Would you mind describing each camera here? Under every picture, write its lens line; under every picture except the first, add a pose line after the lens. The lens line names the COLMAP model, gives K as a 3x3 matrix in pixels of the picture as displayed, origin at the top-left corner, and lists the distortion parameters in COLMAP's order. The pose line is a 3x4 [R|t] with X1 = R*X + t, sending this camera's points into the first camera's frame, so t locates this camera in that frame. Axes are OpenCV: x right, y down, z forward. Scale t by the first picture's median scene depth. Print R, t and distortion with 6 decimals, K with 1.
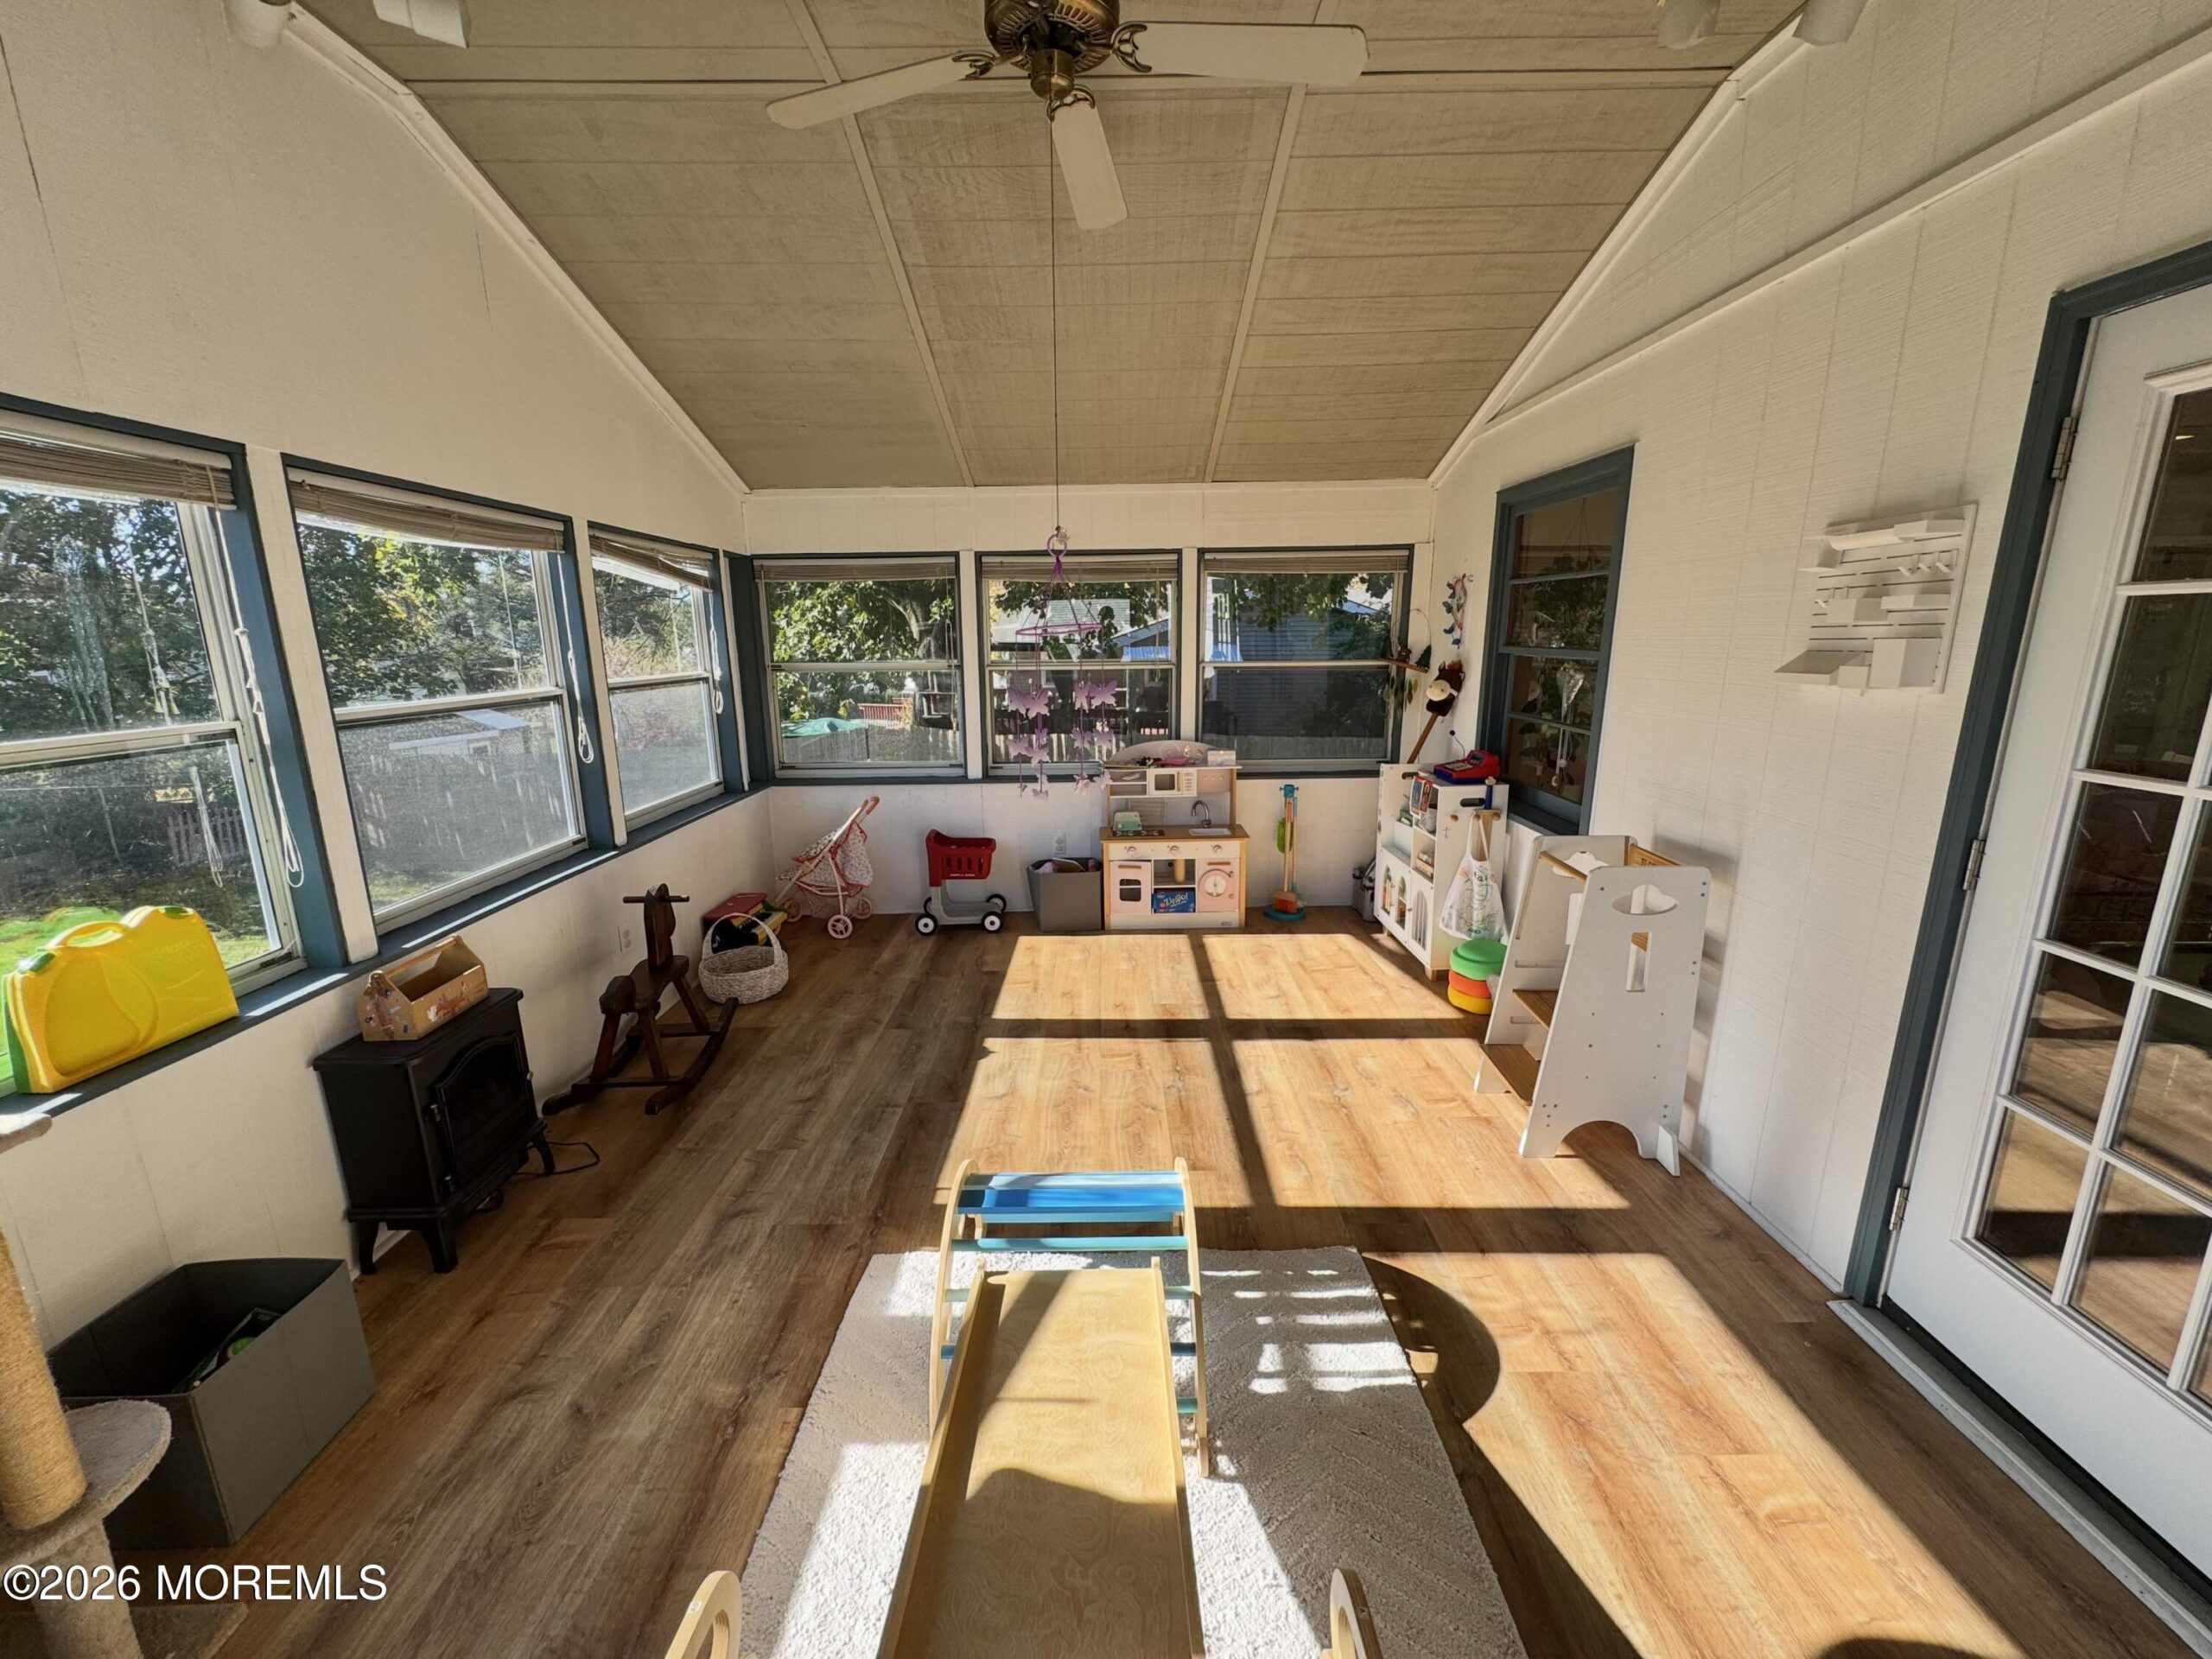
lens RADIAL K [[875.8, 0, 1108.5], [0, 875.8, 825.9], [0, 0, 1]] dist [-0.006220, 0.000489]
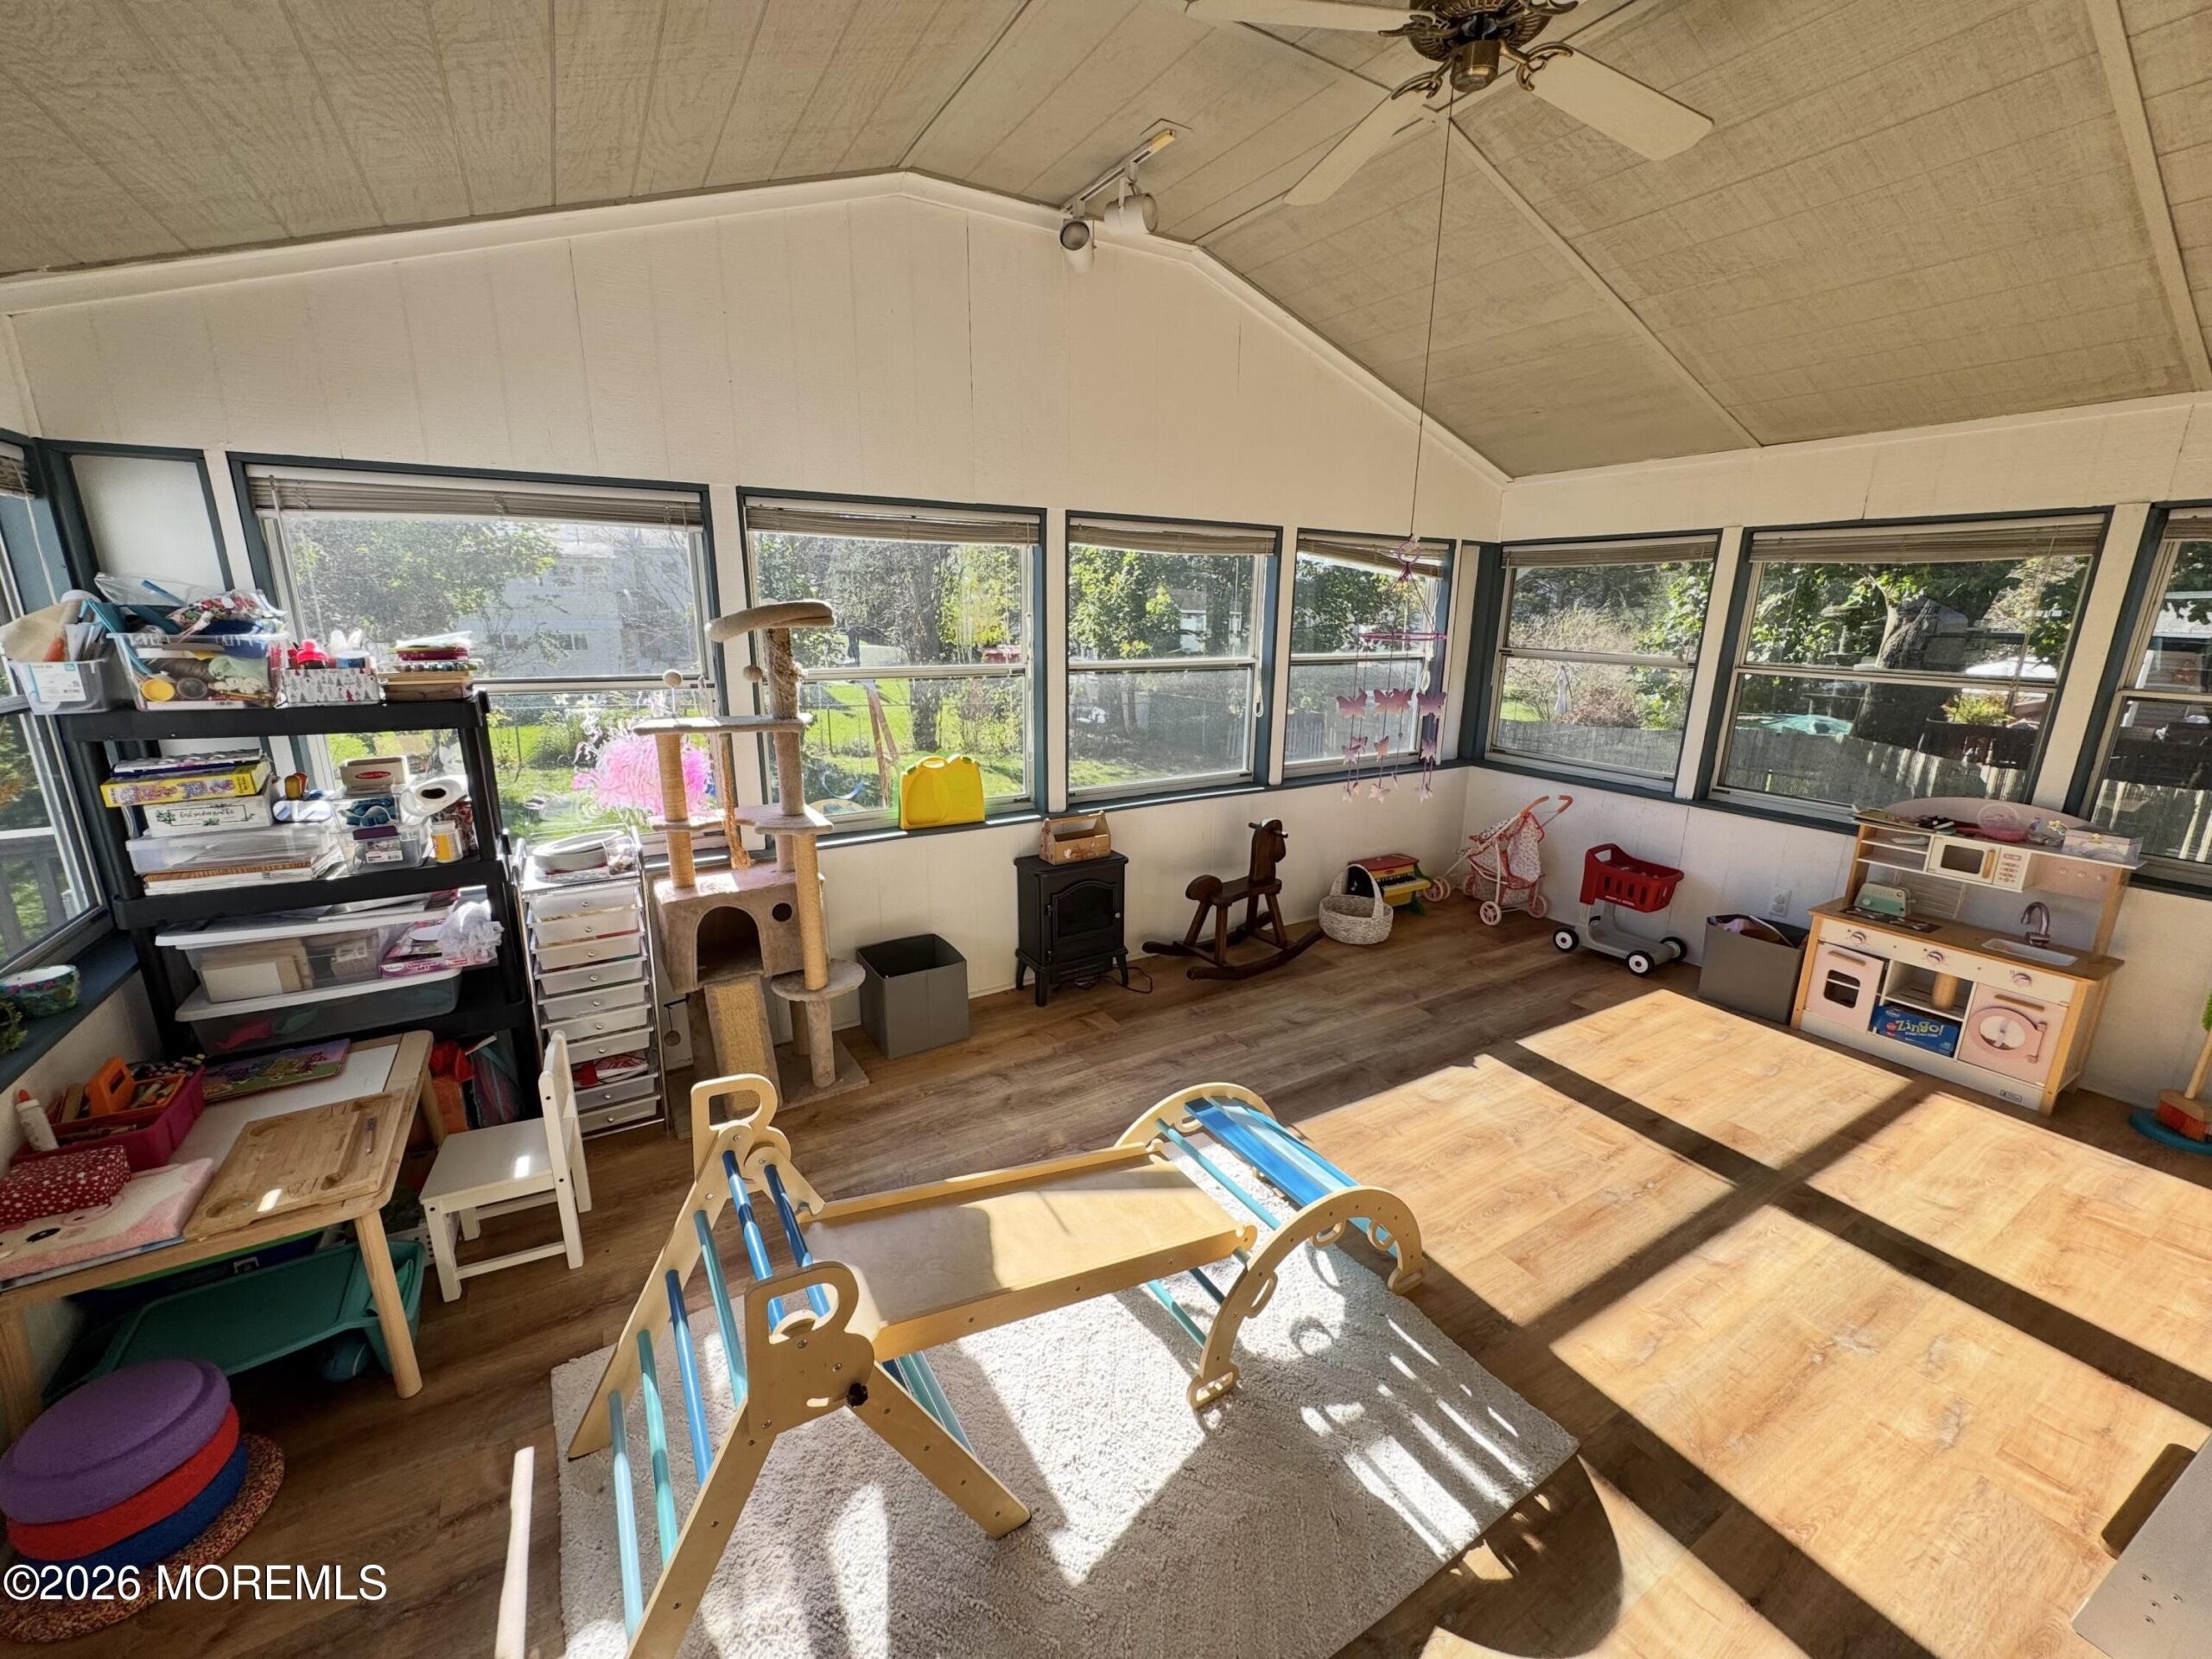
lens RADIAL K [[875.8, 0, 1106.0], [0, 875.8, 825.2], [0, 0, 1]] dist [-0.006220, 0.000489]
pose [[0.510891, 0.227412, -0.829020, 0.386479], [-0.201304, 0.969209, 0.141812, -0.052200], [0.835743, 0.094435, 0.540939, 0.113519]]
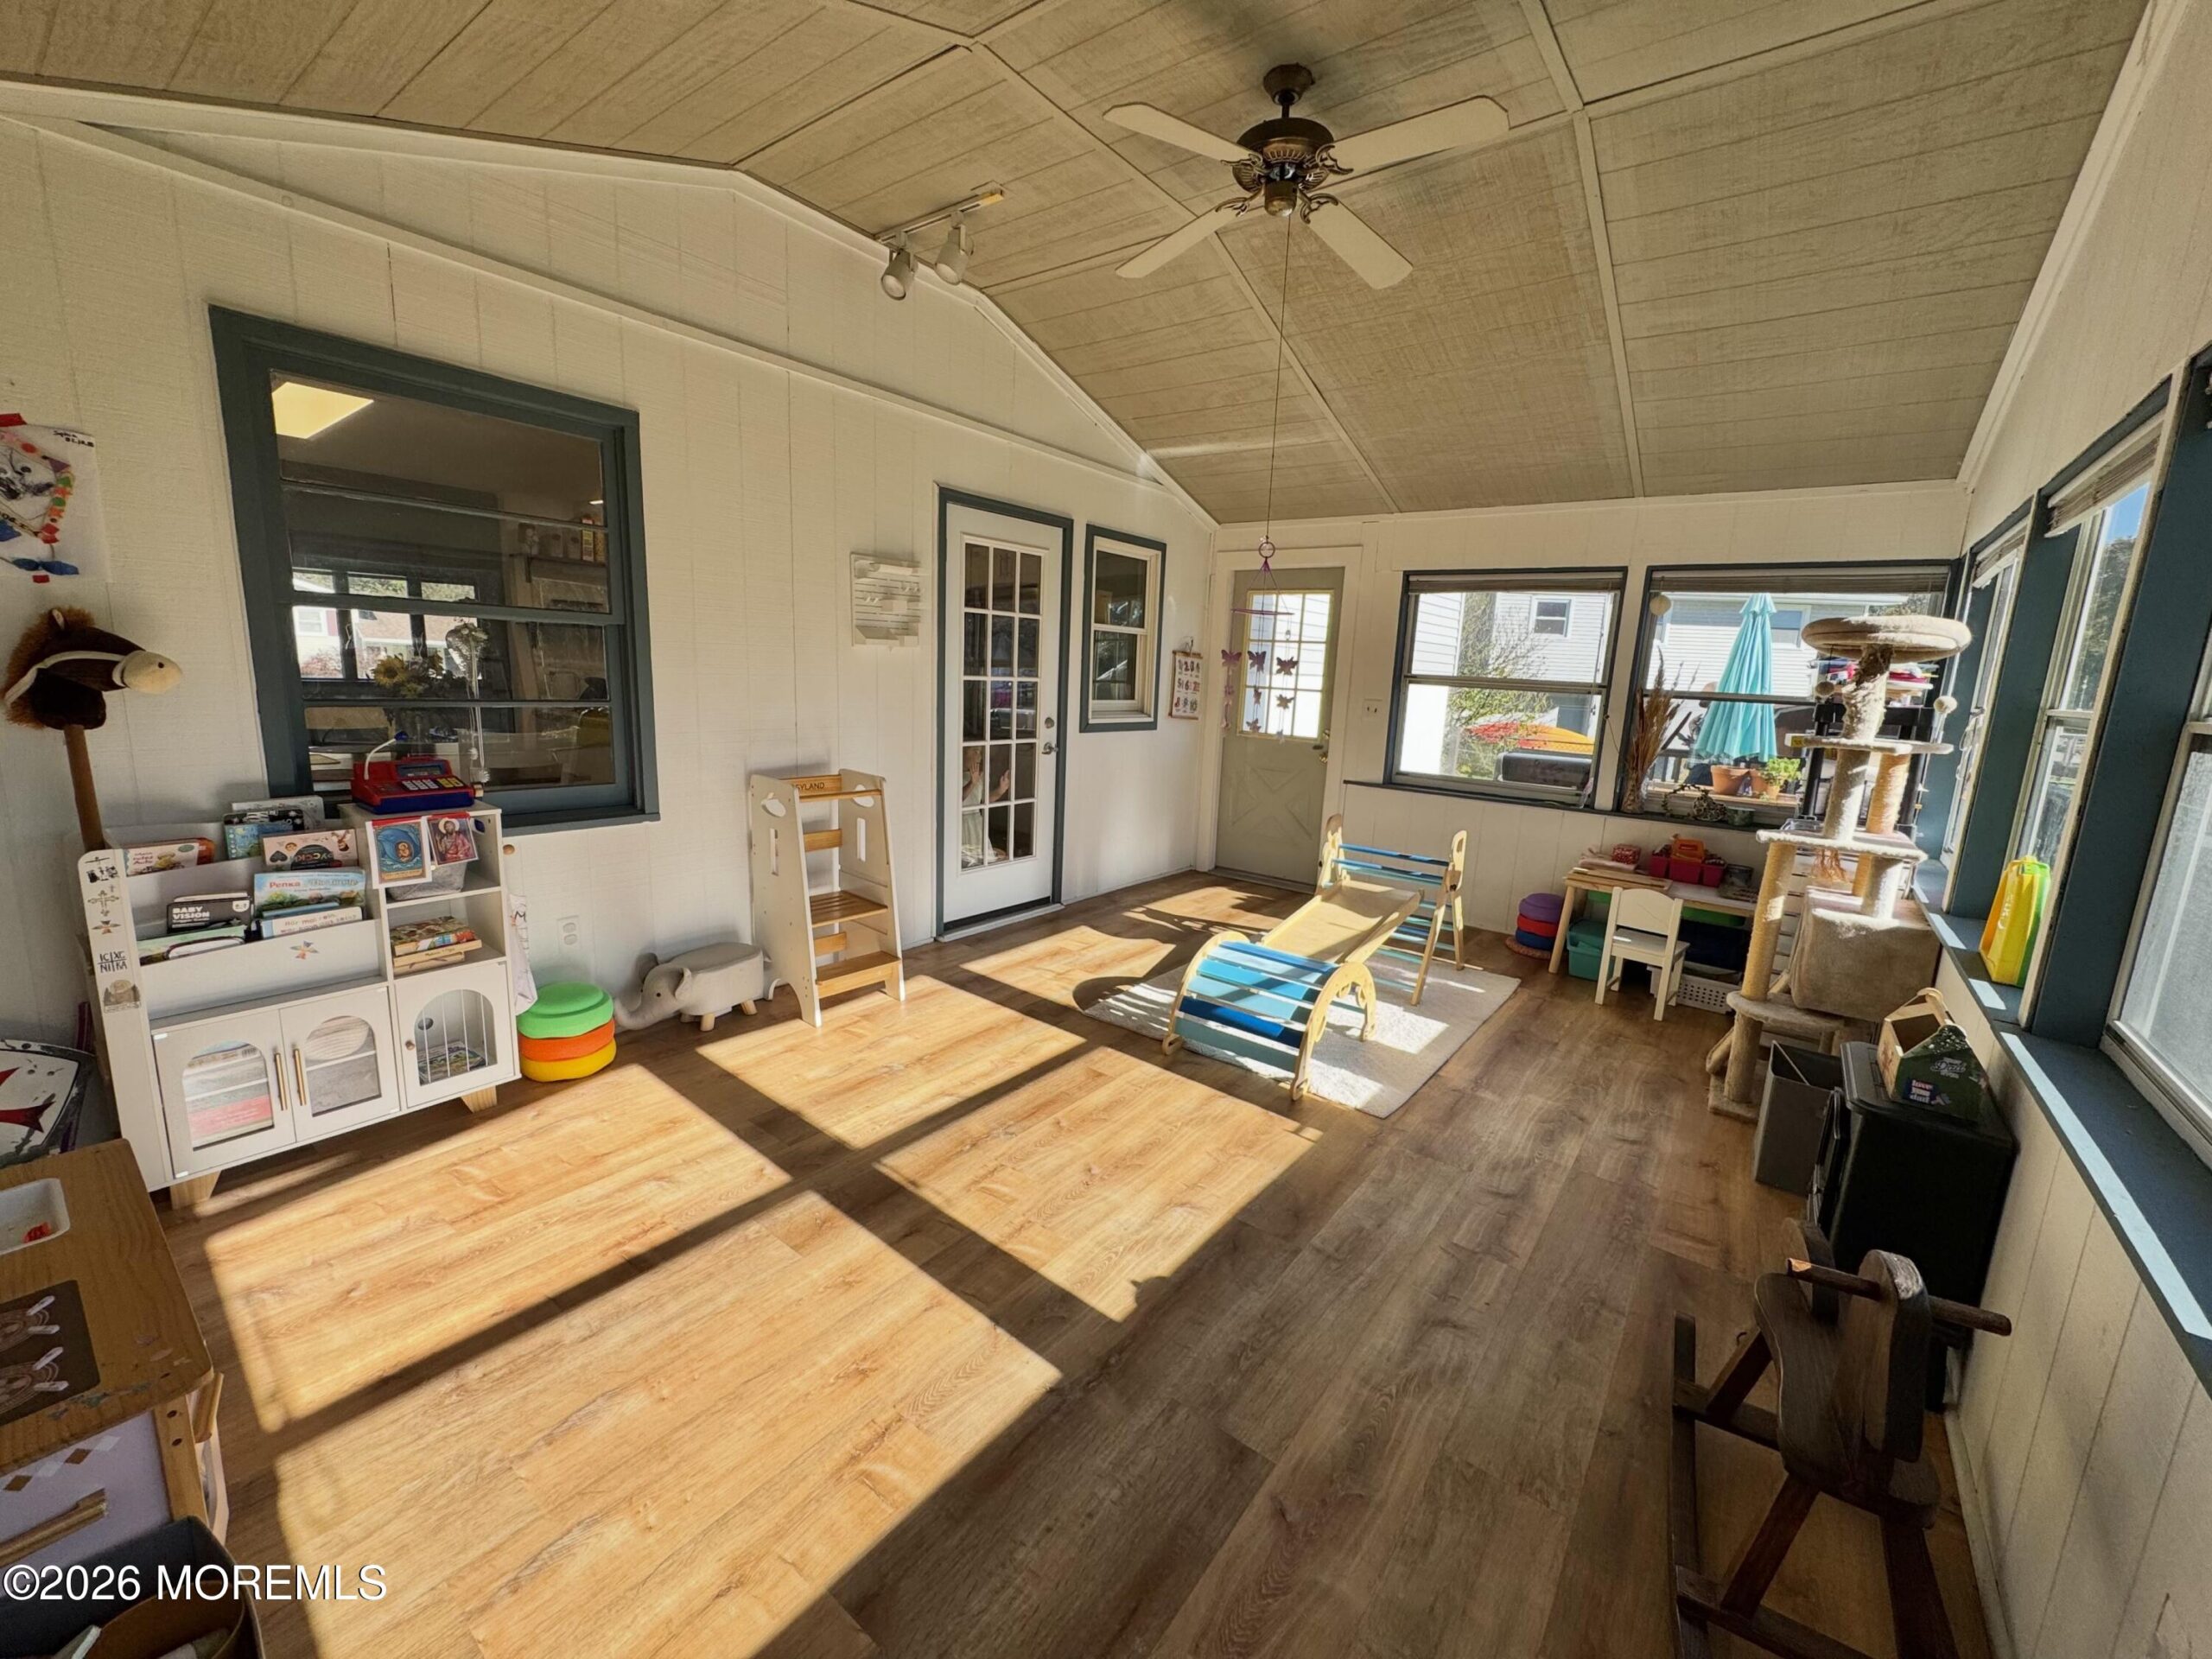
lens RADIAL K [[875.8, 0, 1107.5], [0, 875.8, 827.5], [0, 0, 1]] dist [-0.006220, 0.000489]
pose [[-0.788526, -0.137419, 0.599452, -0.424220], [0.096327, 0.935089, 0.341071, -0.234171], [-0.607410, 0.326687, -0.724105, 1.312091]]
